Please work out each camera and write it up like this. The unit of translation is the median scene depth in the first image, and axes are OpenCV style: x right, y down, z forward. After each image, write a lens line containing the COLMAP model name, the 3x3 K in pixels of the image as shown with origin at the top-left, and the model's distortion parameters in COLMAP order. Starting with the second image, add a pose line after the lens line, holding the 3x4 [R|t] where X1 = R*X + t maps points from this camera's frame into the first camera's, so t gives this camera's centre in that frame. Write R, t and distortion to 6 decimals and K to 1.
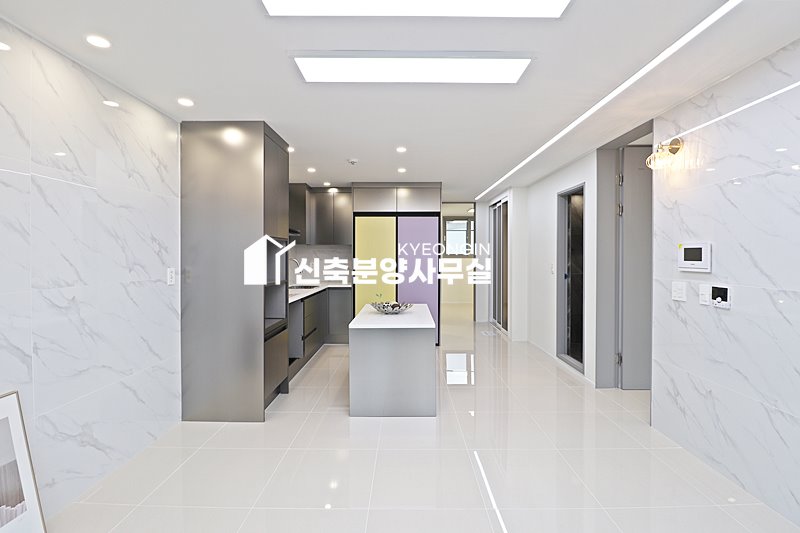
lens RADIAL K [[373.1, 0, 402.9], [0, 373.1, 259.3], [0, 0, 1]] dist [-0.000982, -0.010939]
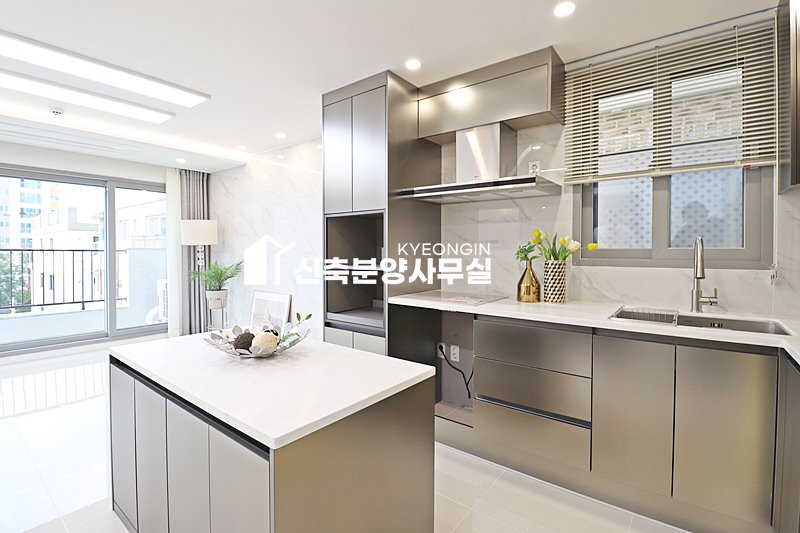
lens RADIAL K [[373.1, 0, 398.1], [0, 373.1, 259.6], [0, 0, 1]] dist [-0.000982, -0.010939]
pose [[-0.608071, 0.016543, -0.793710, 0.313727], [-0.011884, 0.999481, 0.029937, 0.025599], [0.793794, 0.027637, -0.607559, 1.966230]]
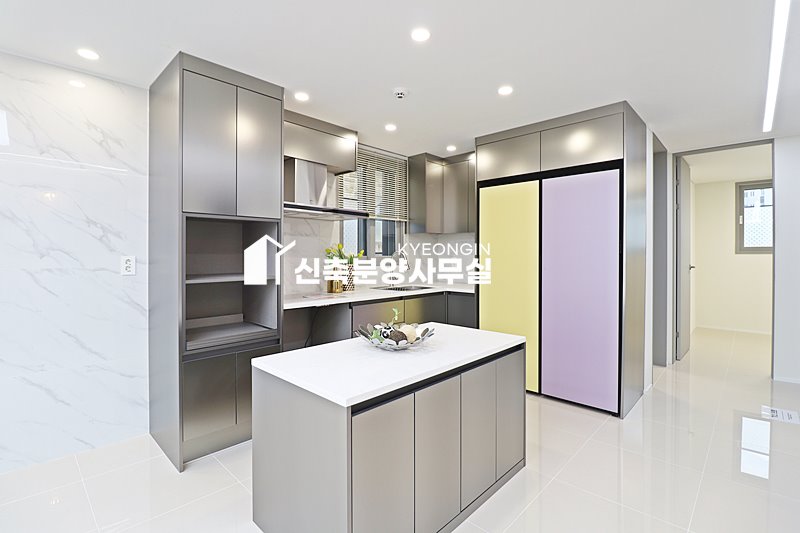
lens RADIAL K [[373.1, 0, 413.2], [0, 373.1, 257.5], [0, 0, 1]] dist [-0.000982, -0.010939]
pose [[0.732457, 0.002672, -0.680808, 0.498934], [-0.007157, 0.999967, -0.003776, 0.027750], [0.680775, 0.007638, 0.732452, 0.886464]]
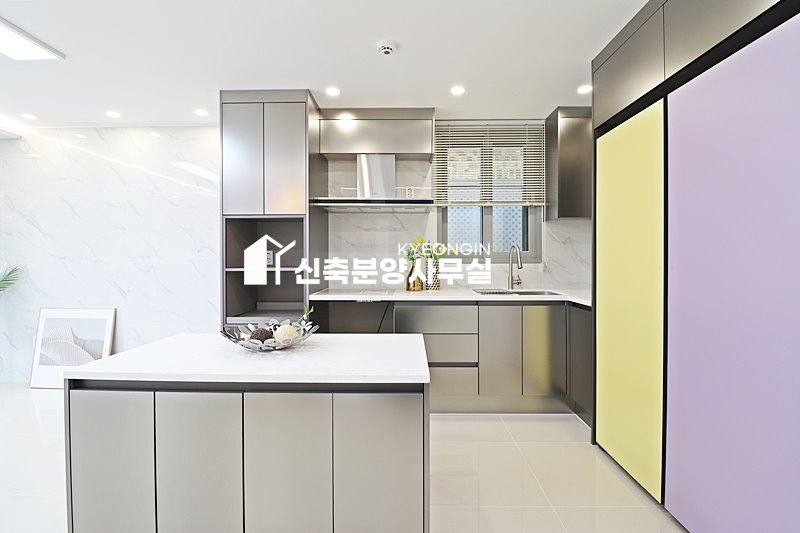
lens RADIAL K [[373.1, 0, 392.9], [0, 373.1, 262.0], [0, 0, 1]] dist [-0.000982, -0.010939]
pose [[-0.018738, 0.006796, -0.999801, 0.610412], [-0.009668, 0.999929, 0.006978, 0.048691], [0.999778, 0.009797, -0.018671, 1.629383]]
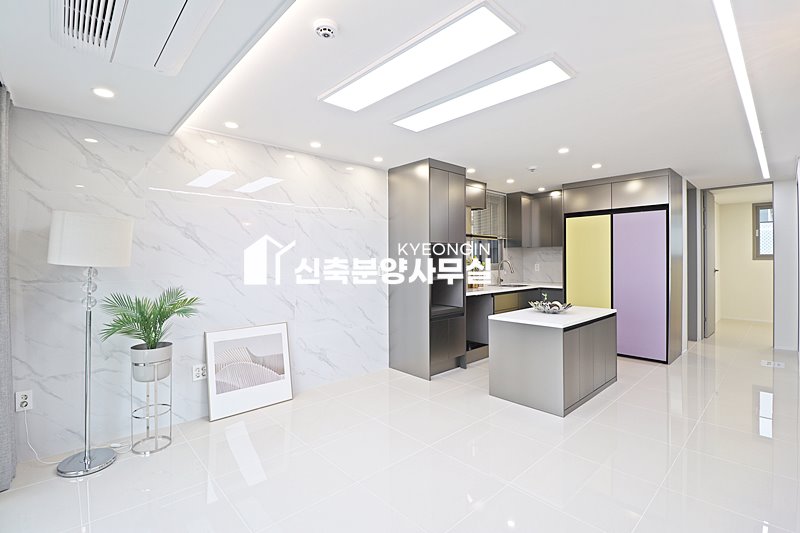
lens RADIAL K [[373.1, 0, 408.9], [0, 373.1, 260.9], [0, 0, 1]] dist [-0.000982, -0.010939]
pose [[0.690436, -0.003129, -0.723387, 0.626862], [-0.001569, 0.999982, -0.005824, 0.012999], [0.723392, 0.005156, 0.690418, 0.015823]]
